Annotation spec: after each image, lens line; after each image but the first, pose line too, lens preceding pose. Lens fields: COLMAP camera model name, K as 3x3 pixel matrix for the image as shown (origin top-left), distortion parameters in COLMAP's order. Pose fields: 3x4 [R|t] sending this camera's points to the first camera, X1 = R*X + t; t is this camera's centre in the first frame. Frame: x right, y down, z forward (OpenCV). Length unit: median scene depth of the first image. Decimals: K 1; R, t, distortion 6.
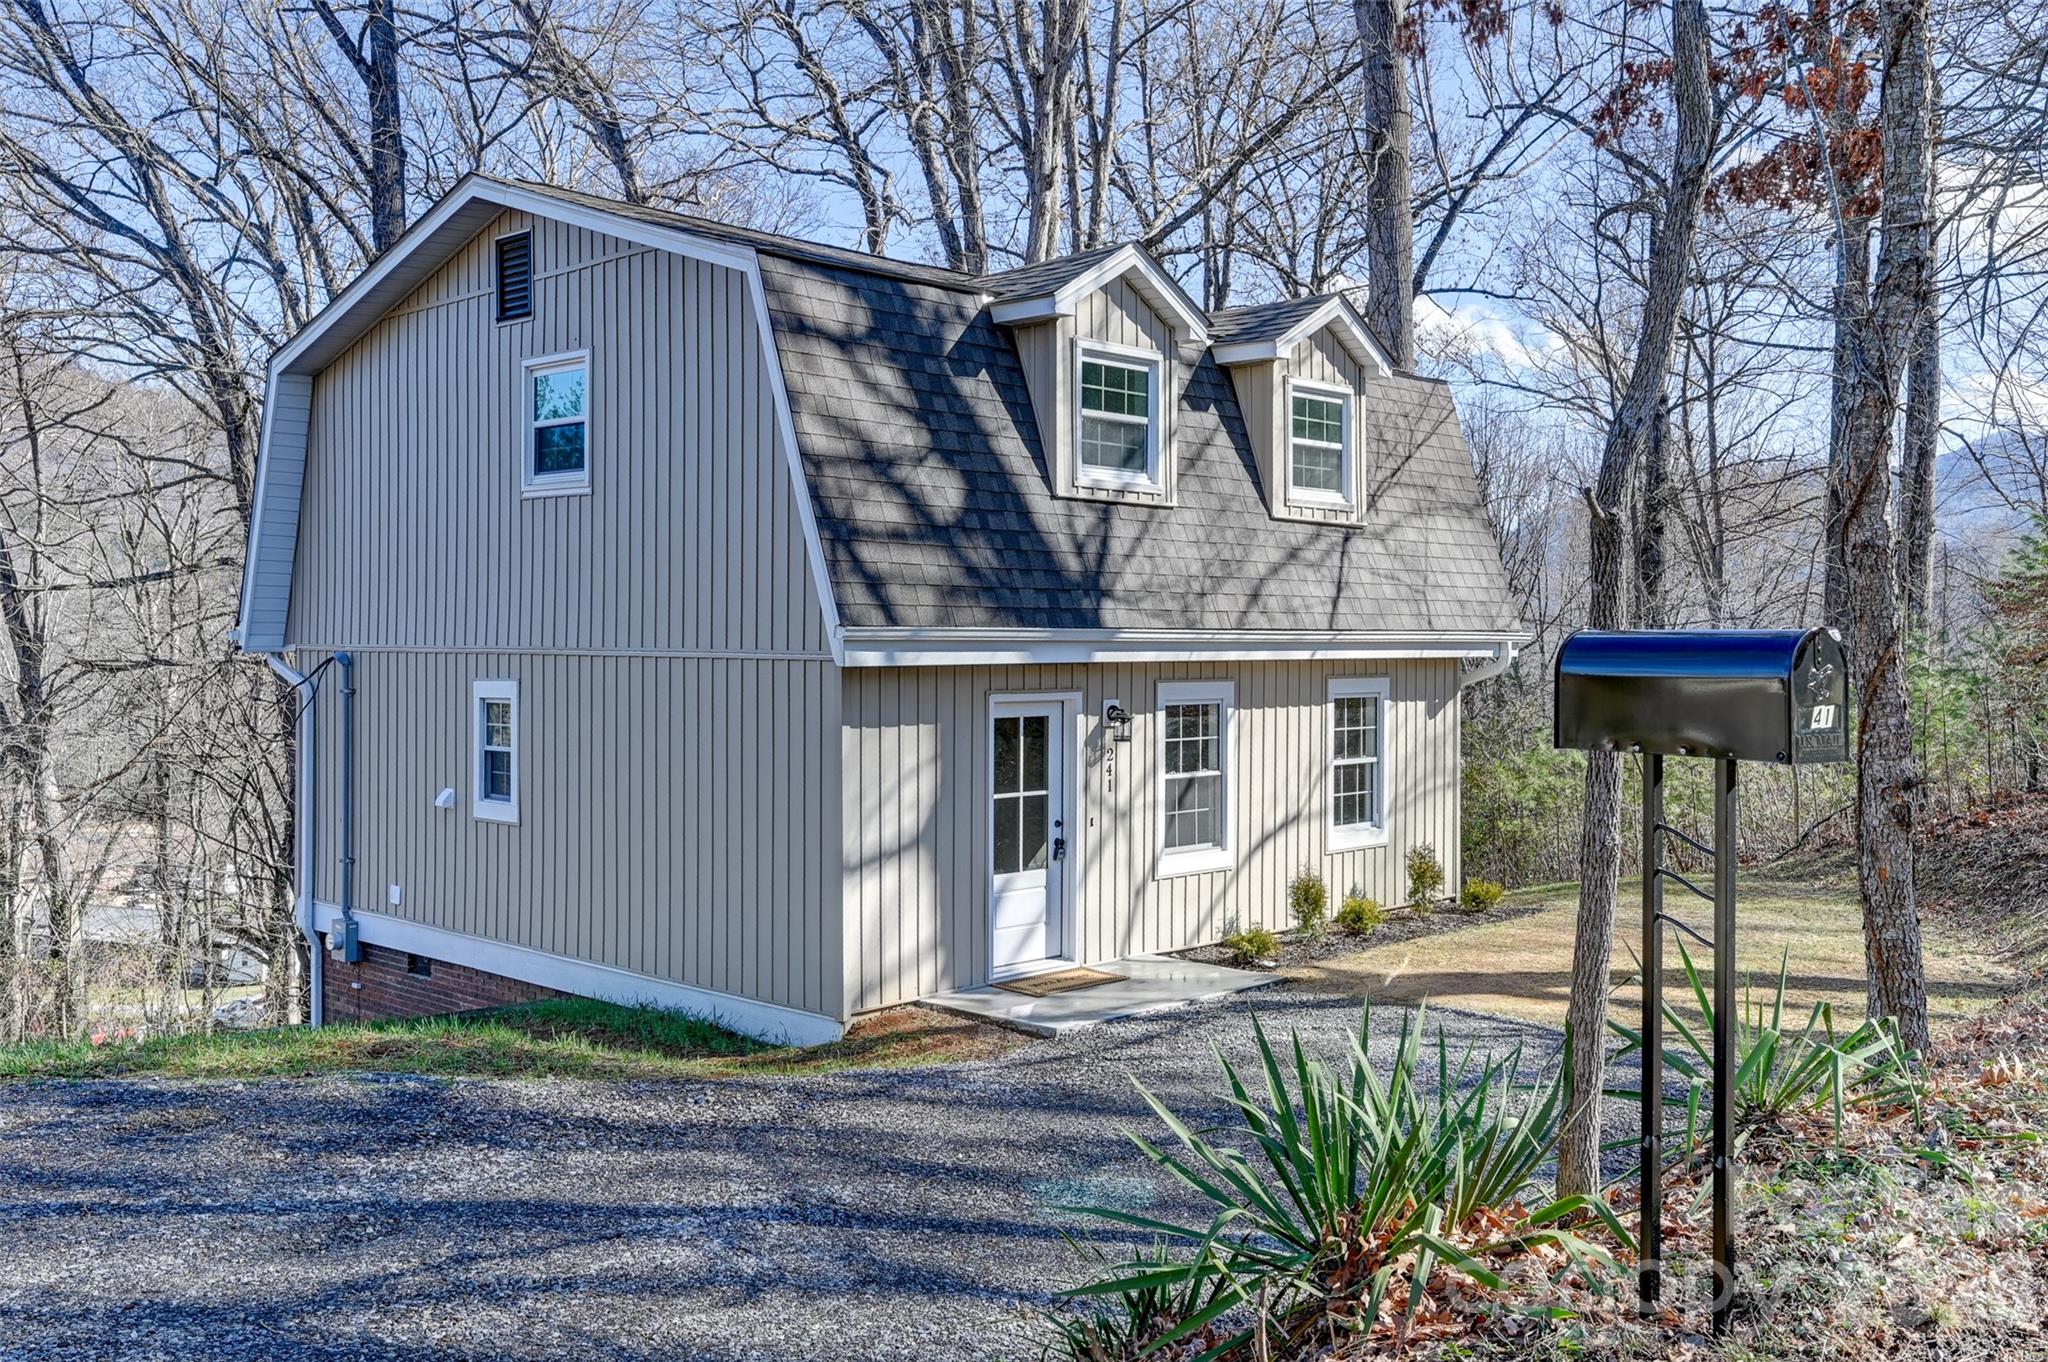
lens RADIAL K [[1768.3, 0, 1027.8], [0, 1768.3, 661.1], [0, 0, 1]] dist [0.048249, 0.002290]
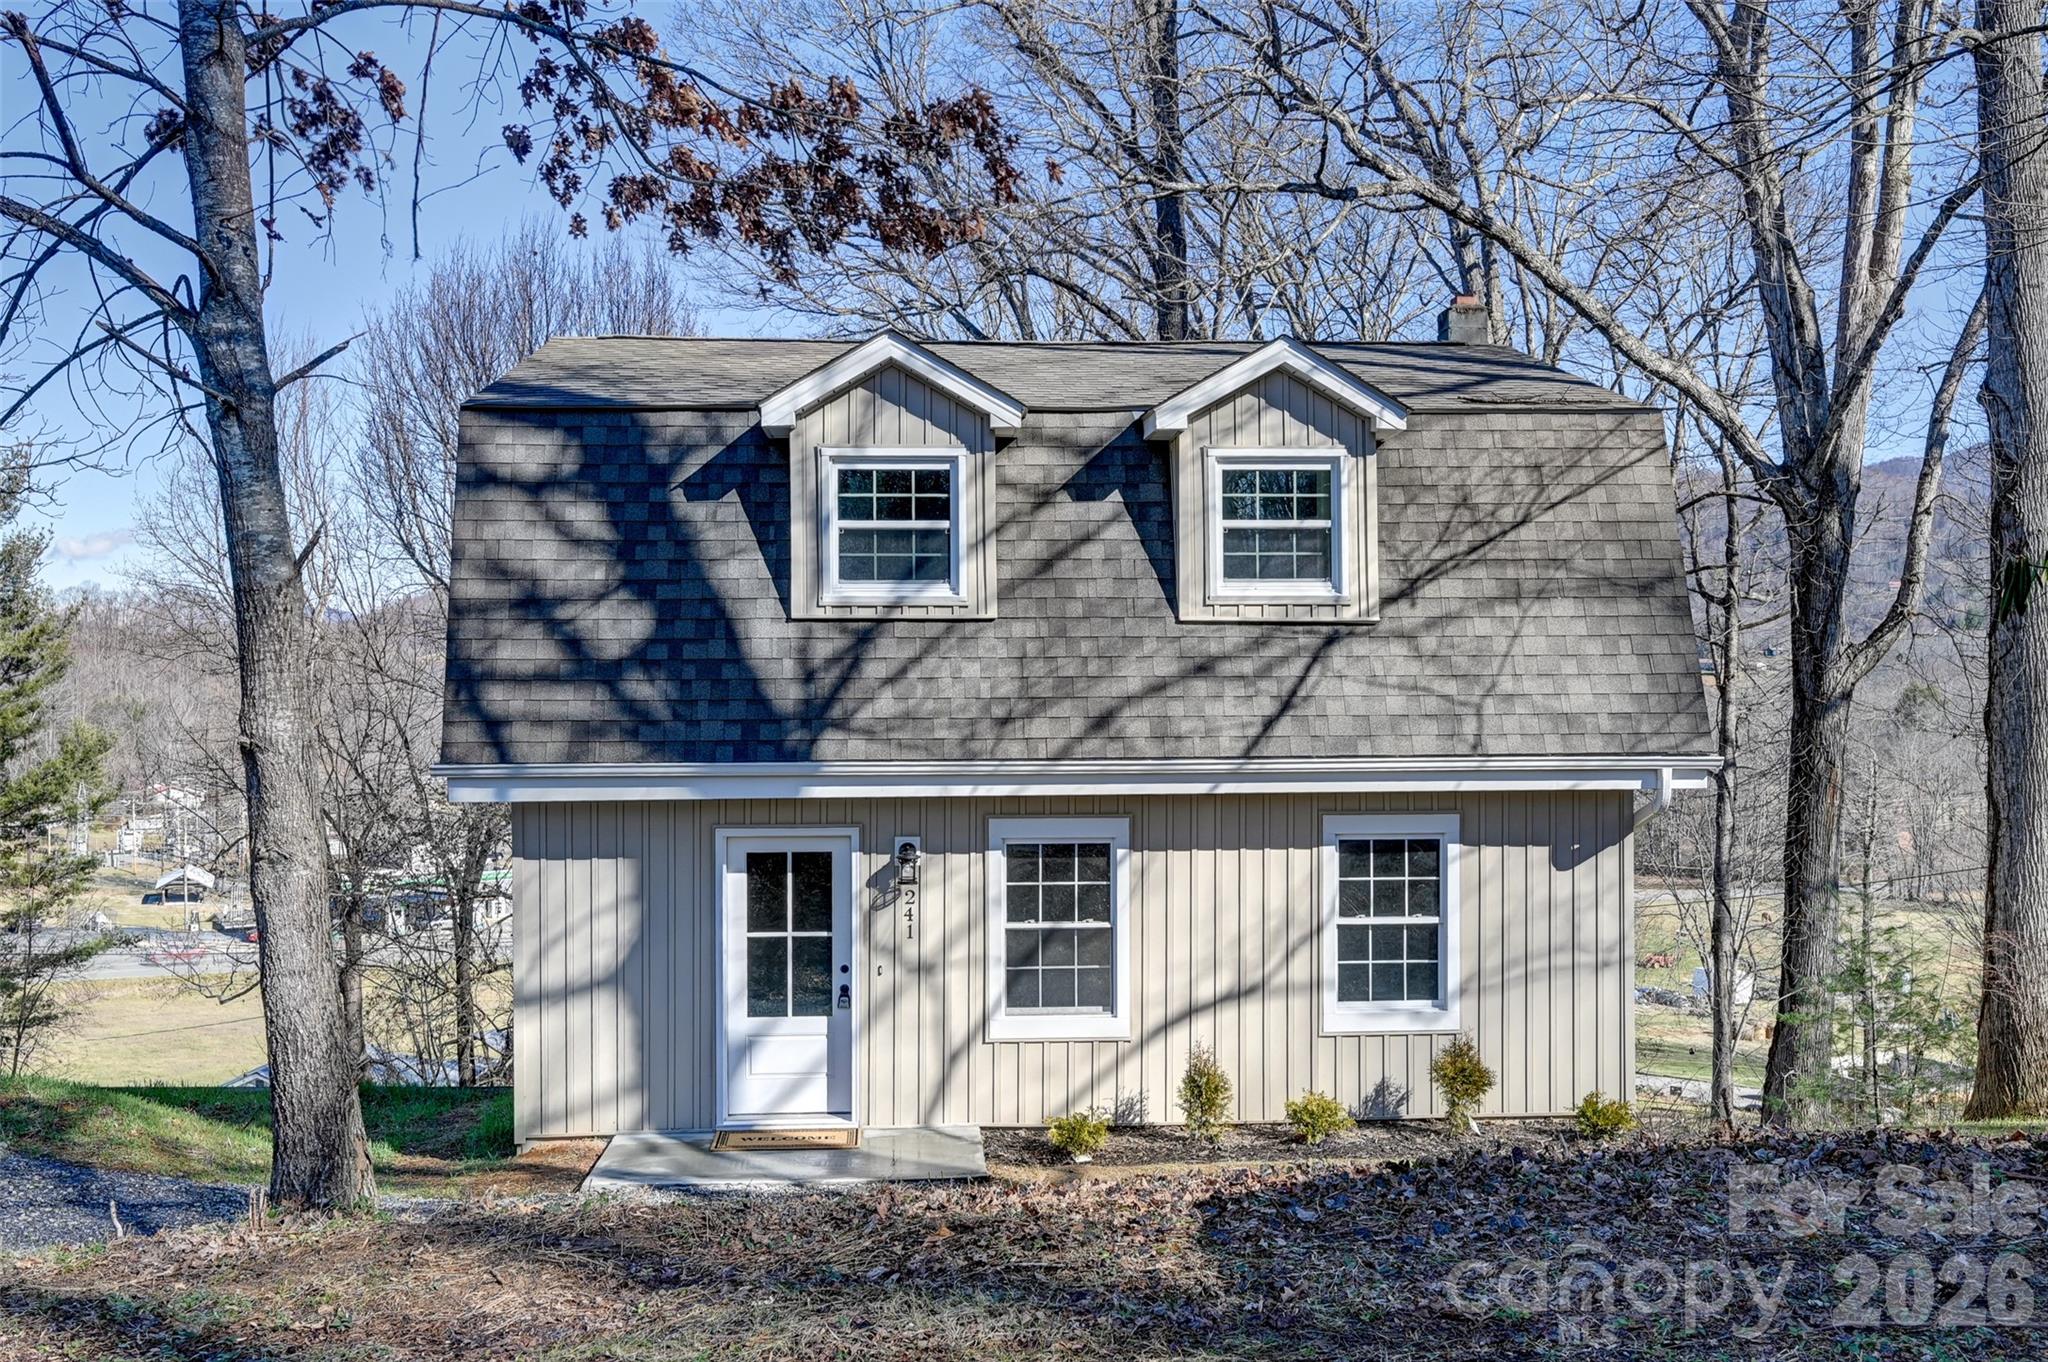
lens RADIAL K [[1768.3, 0, 1019.1], [0, 1768.3, 685.1], [0, 0, 1]] dist [0.048249, 0.002290]
pose [[0.734118, -0.001128, -0.679021, 0.708530], [-0.001321, 0.999994, -0.003090, -0.053406], [0.679021, 0.003166, 0.734112, 0.377791]]
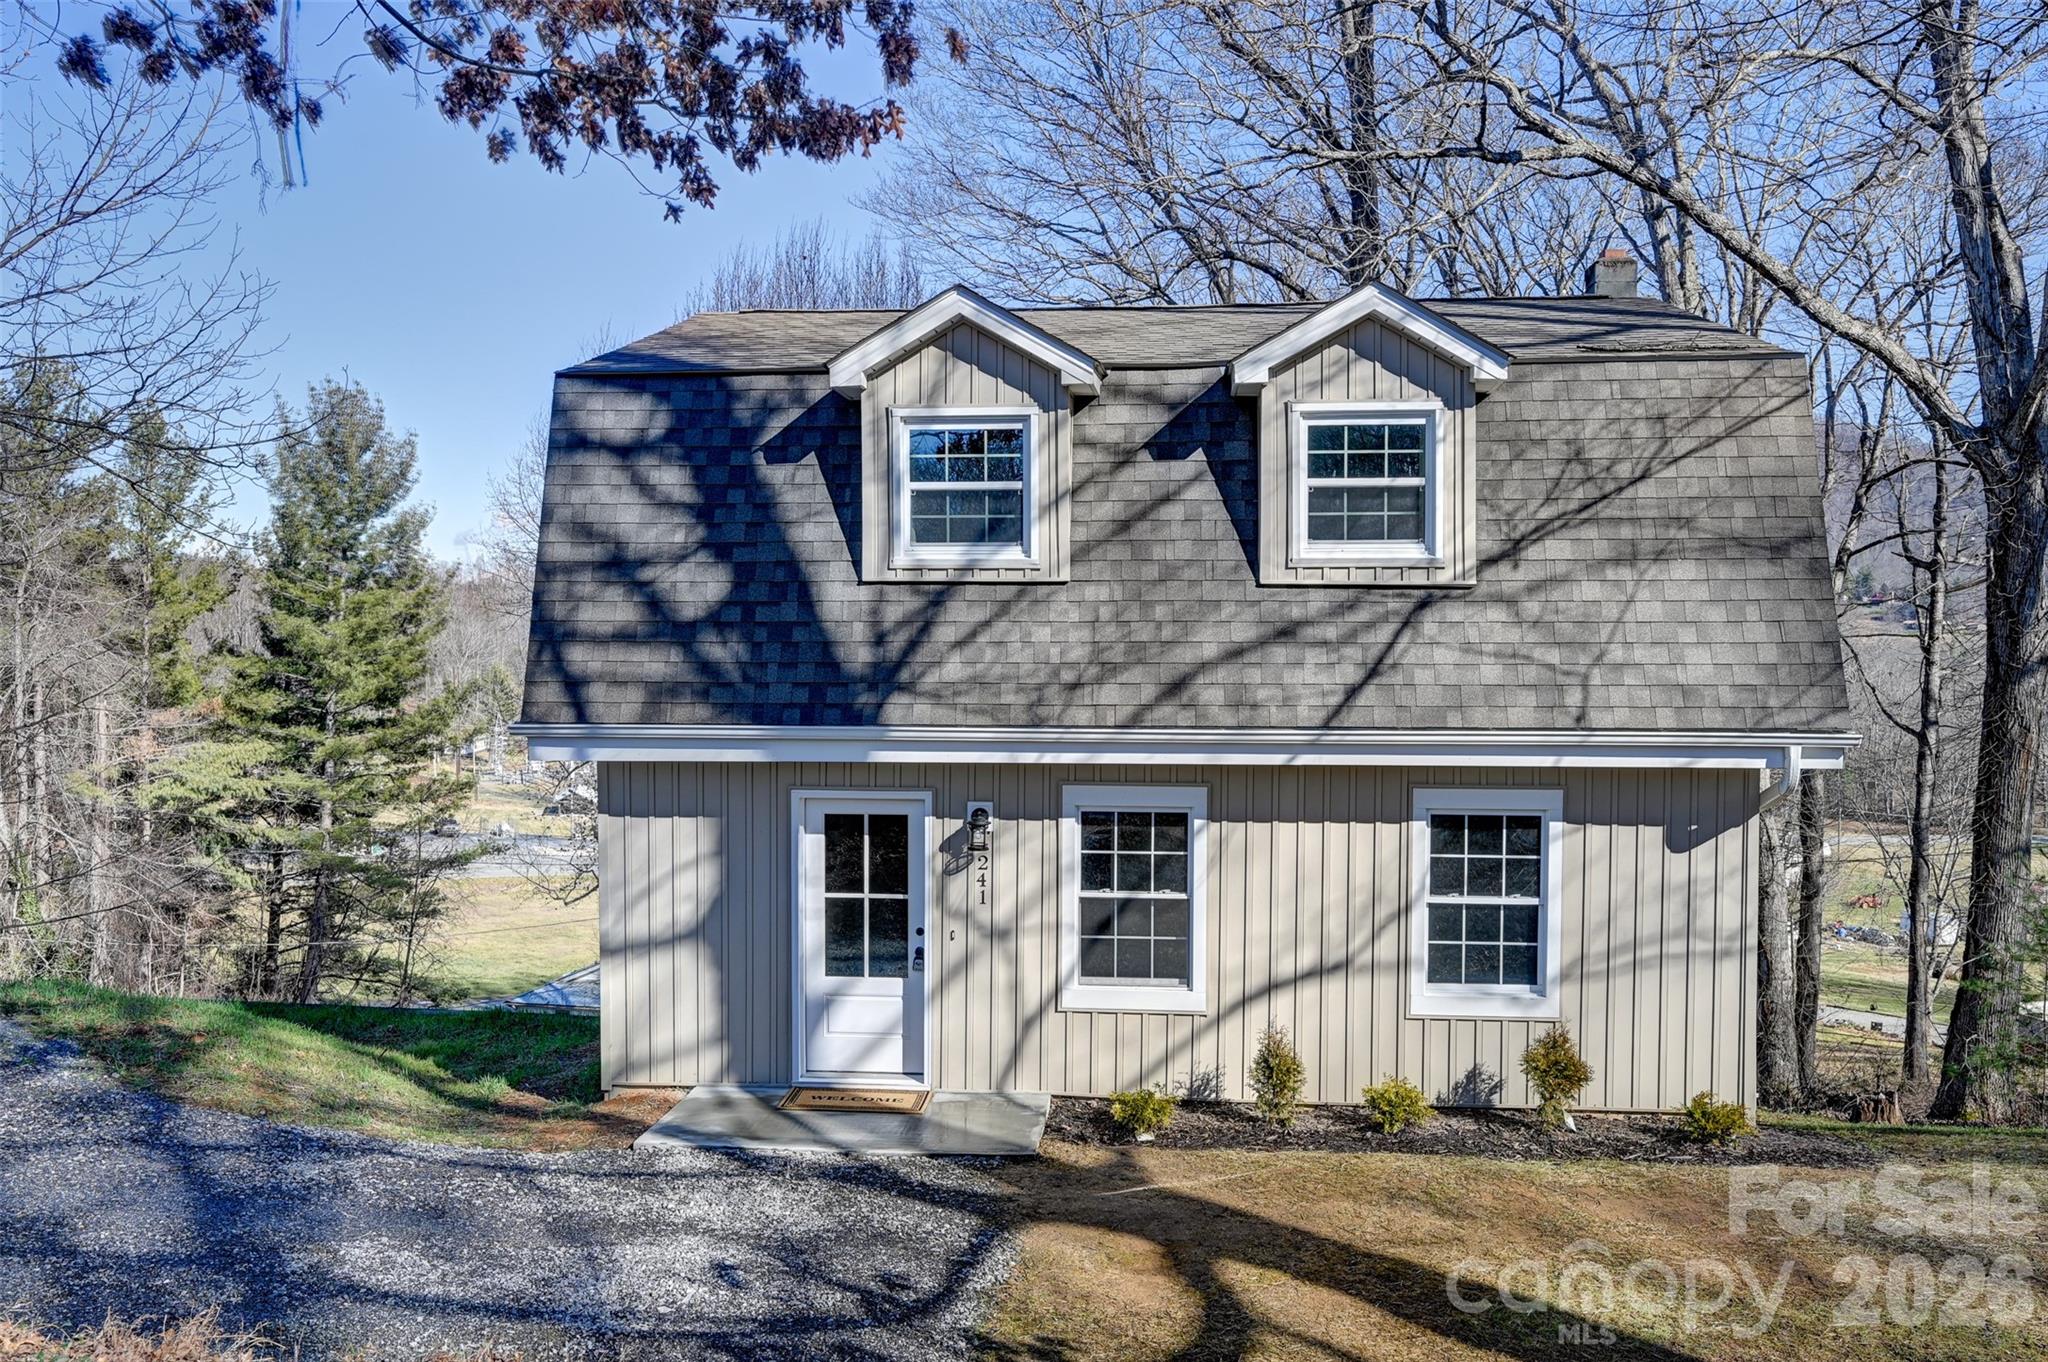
lens RADIAL K [[1570.6, 0, 1017.7], [0, 1570.6, 690.6], [0, 0, 1]] dist [0.038618, -0.007451]
pose [[0.627784, 0.028264, -0.777874, 0.681616], [-0.008866, 0.999535, 0.029162, -0.058350], [0.778337, -0.011411, 0.627743, 0.519825]]
